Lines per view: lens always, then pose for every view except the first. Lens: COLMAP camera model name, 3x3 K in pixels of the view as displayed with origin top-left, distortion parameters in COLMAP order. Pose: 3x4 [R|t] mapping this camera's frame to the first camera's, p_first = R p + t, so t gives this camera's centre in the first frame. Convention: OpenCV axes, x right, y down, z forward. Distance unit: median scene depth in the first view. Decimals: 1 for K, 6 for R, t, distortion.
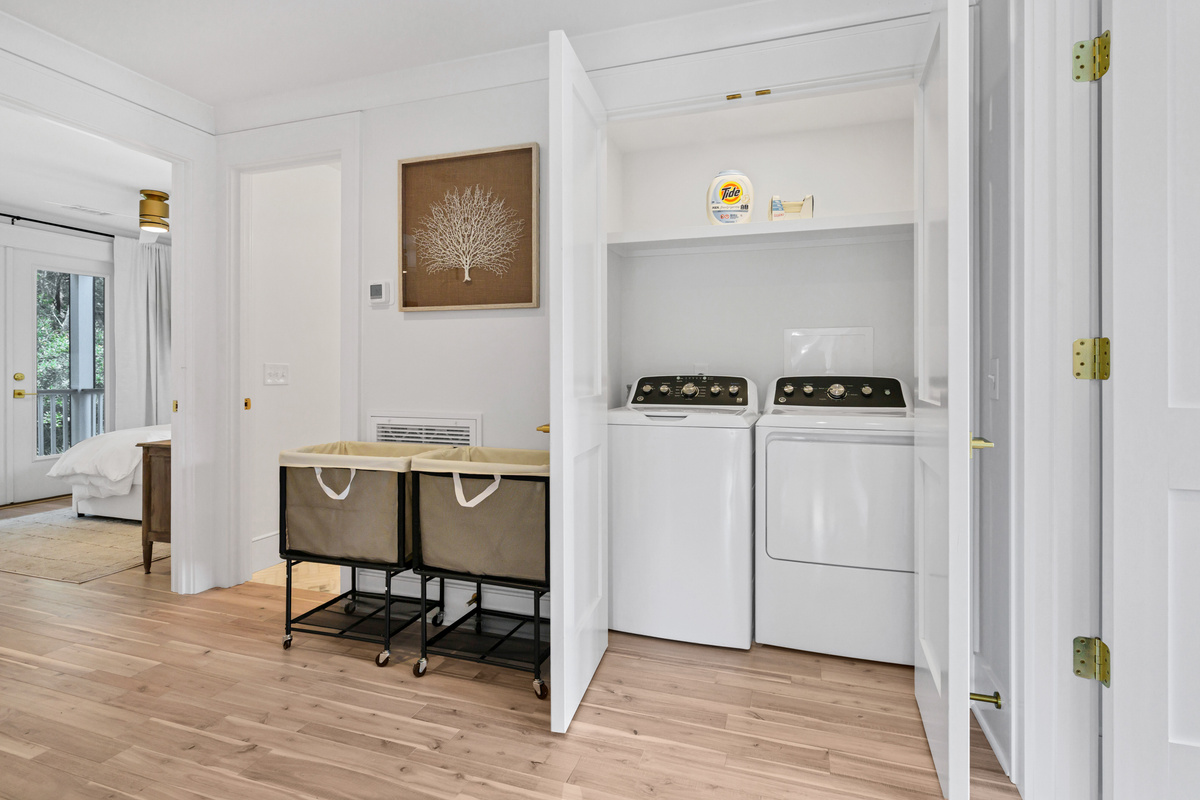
lens RADIAL K [[568.9, 0, 572.2], [0, 568.9, 371.2], [0, 0, 1]] dist [0.002589, 0.000173]
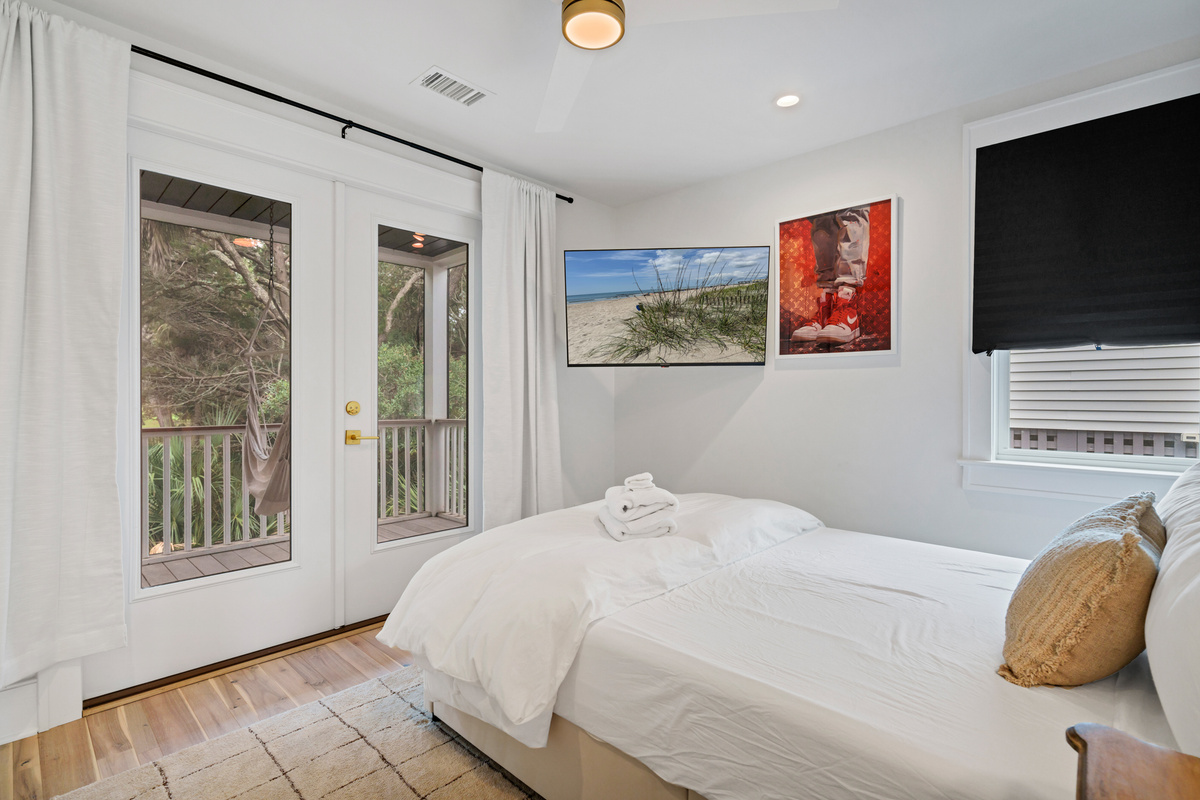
lens RADIAL K [[568.9, 0, 599.7], [0, 568.9, 399.8], [0, 0, 1]] dist [0.002589, 0.000173]
pose [[0.910852, 0.010649, -0.412597, -0.432938], [-0.008350, 0.999938, 0.007376, -0.003836], [0.412649, -0.003273, 0.910884, 0.496381]]
